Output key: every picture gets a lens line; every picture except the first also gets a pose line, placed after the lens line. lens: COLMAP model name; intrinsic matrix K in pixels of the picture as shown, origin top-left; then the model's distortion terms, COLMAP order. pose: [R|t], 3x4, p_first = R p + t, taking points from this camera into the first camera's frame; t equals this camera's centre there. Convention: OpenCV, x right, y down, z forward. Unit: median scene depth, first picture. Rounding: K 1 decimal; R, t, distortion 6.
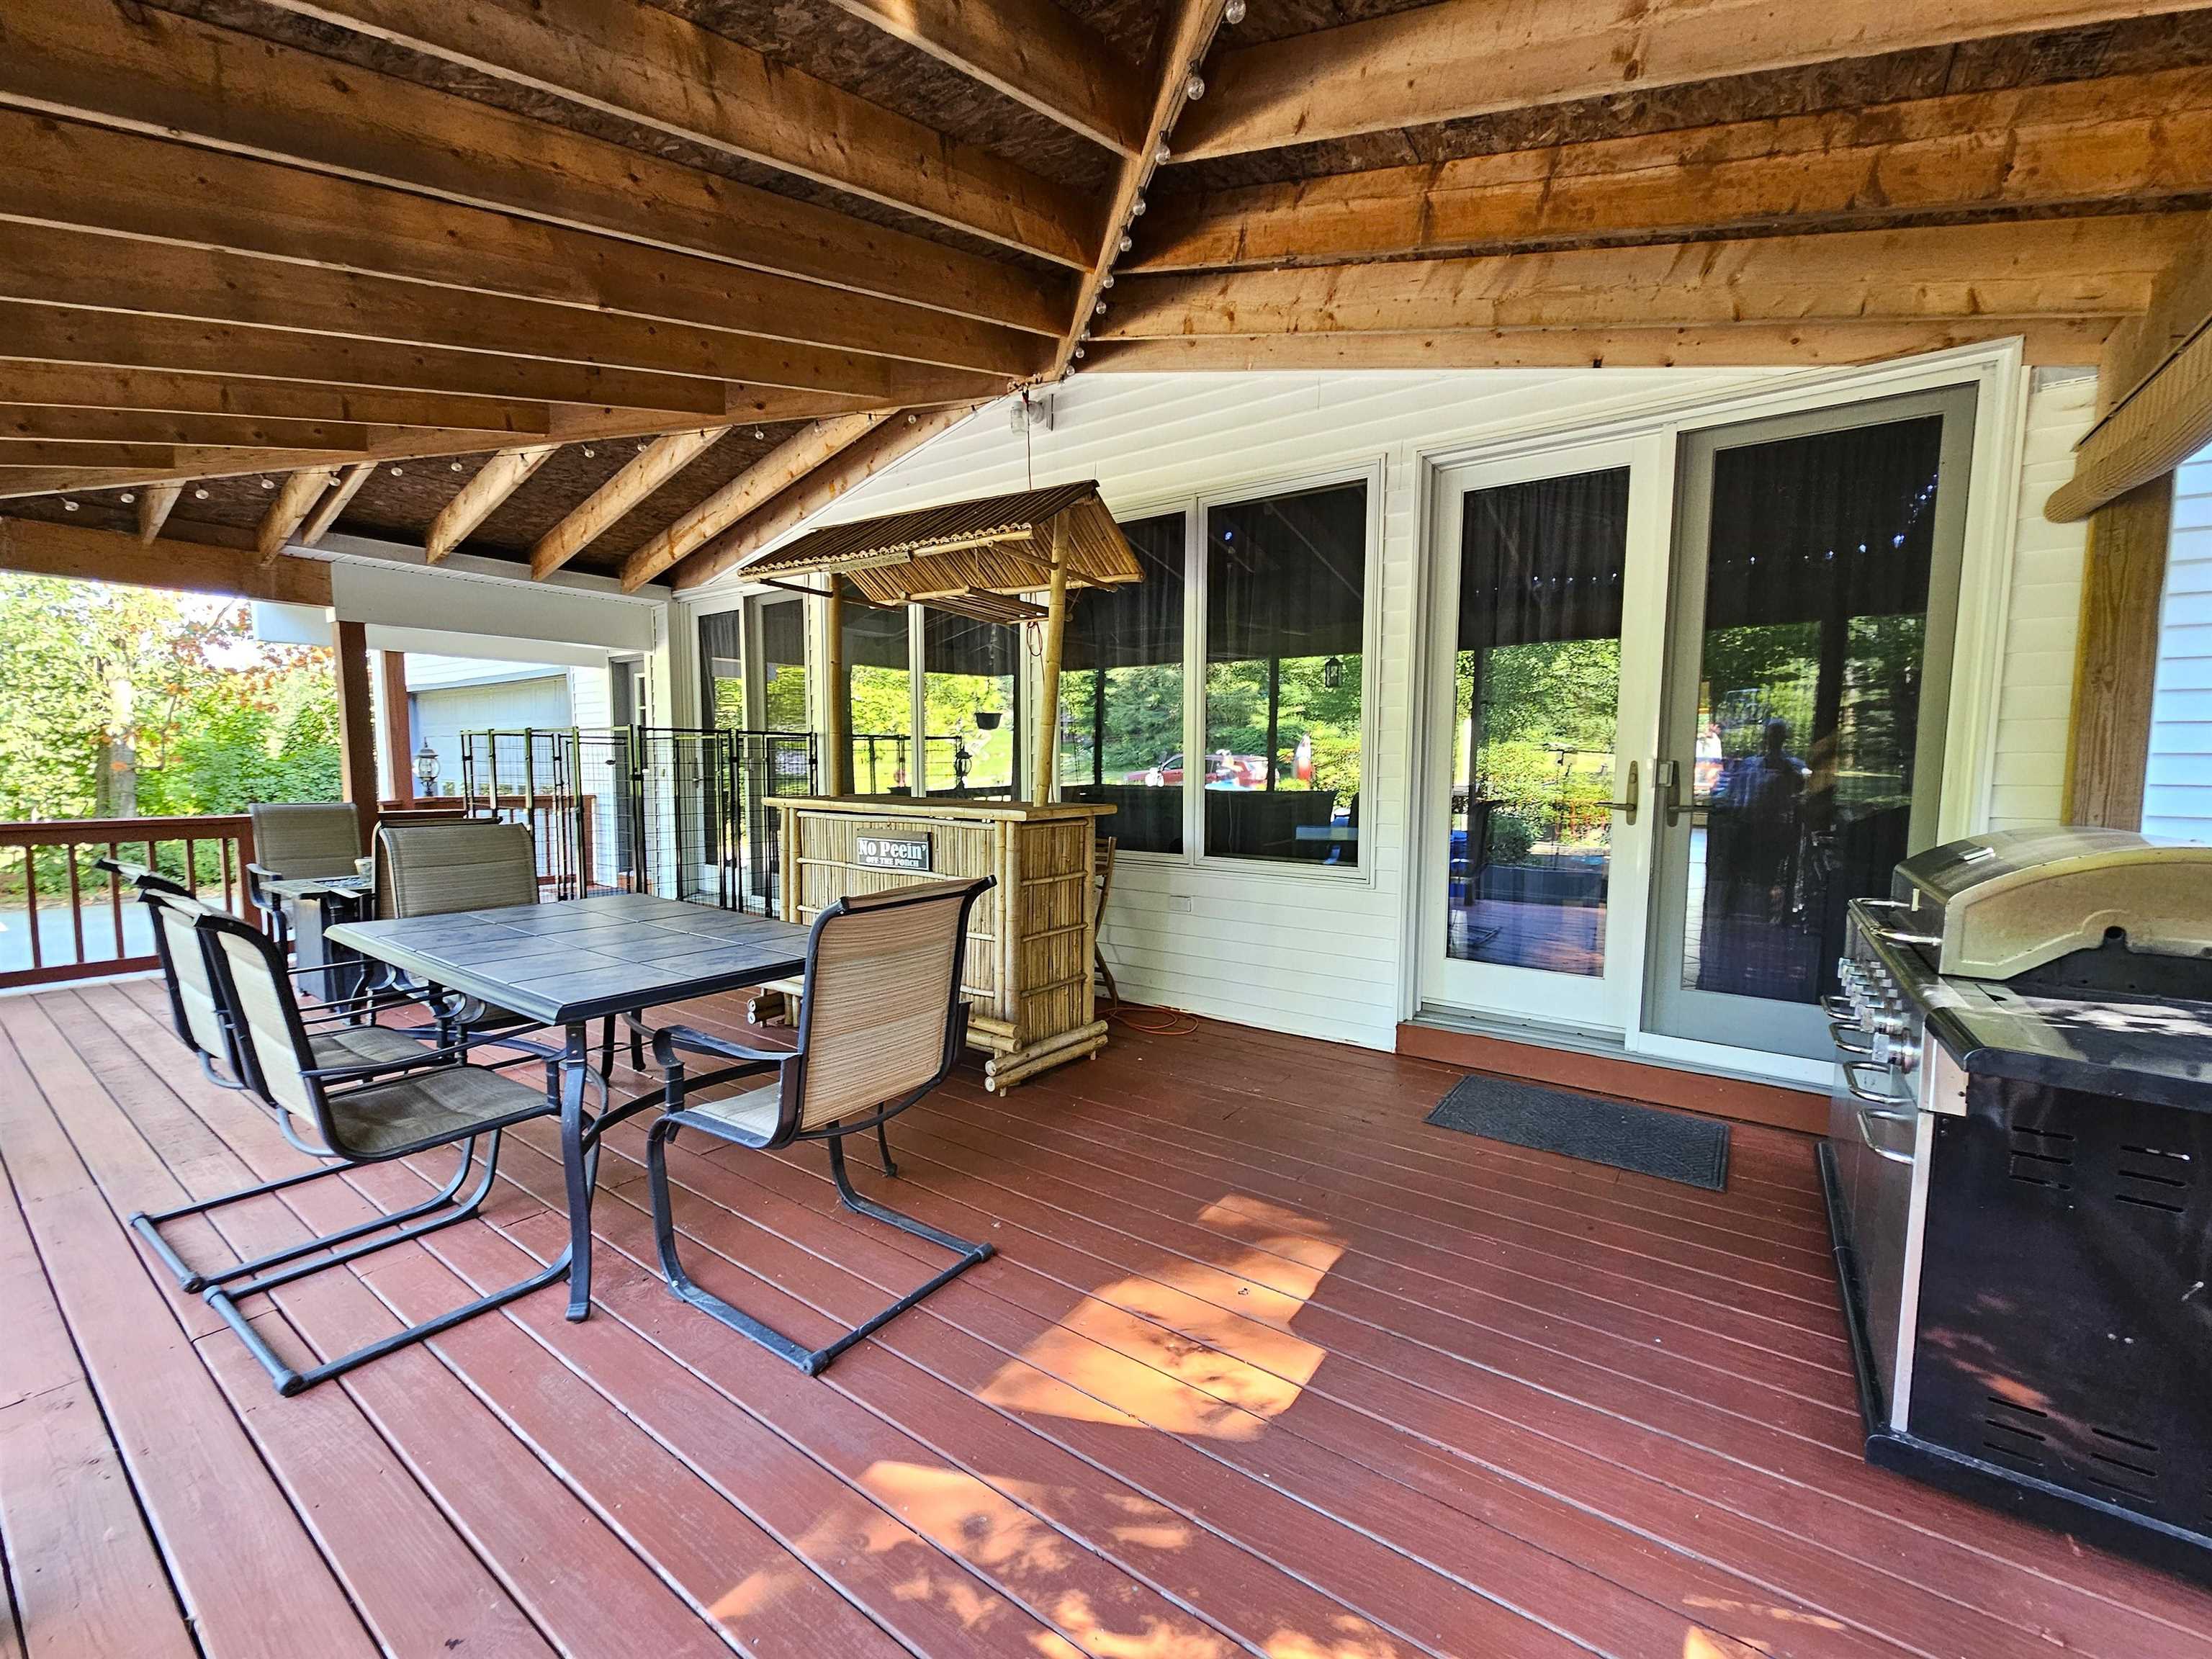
lens RADIAL K [[902.2, 0, 1117.3], [0, 902.2, 825.5], [0, 0, 1]] dist [0.003736, 0.001145]
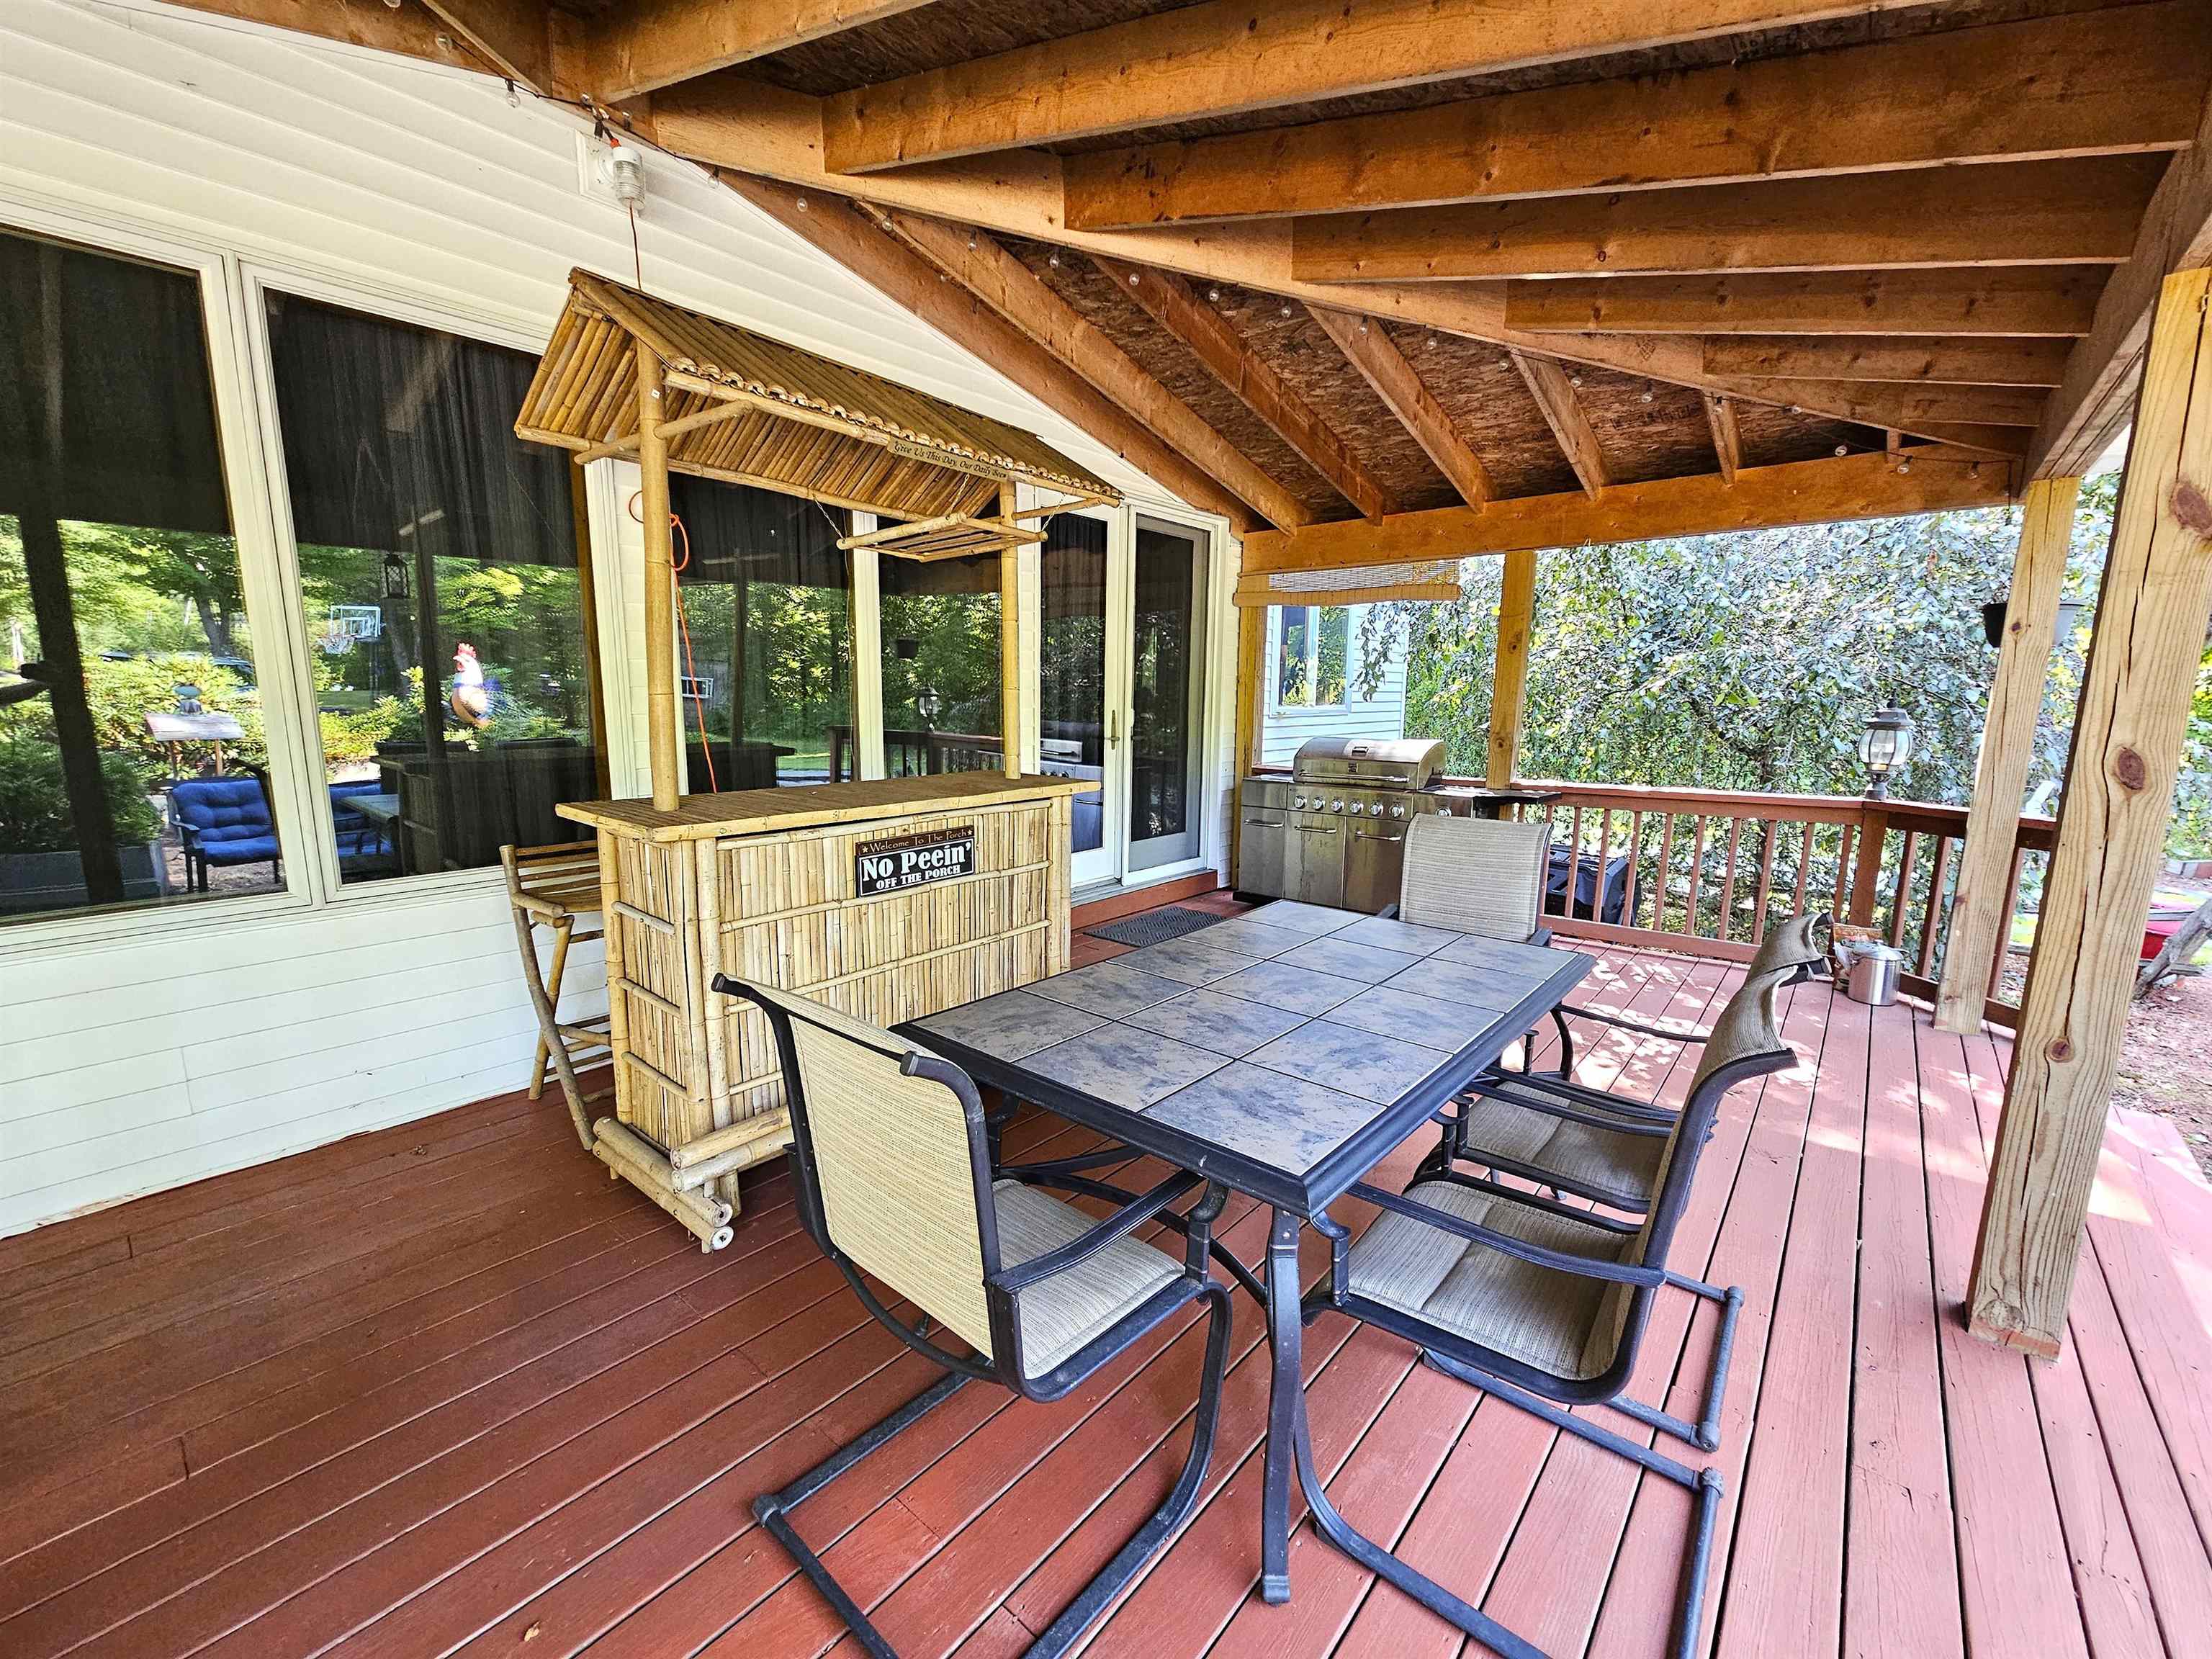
lens RADIAL K [[902.2, 0, 1113.3], [0, 902.2, 840.1], [0, 0, 1]] dist [0.003736, 0.001145]
pose [[0.097343, -0.171082, 0.980436, -1.155609], [0.074070, 0.983628, 0.164285, -0.119631], [-0.992491, 0.056628, 0.108422, 0.932308]]
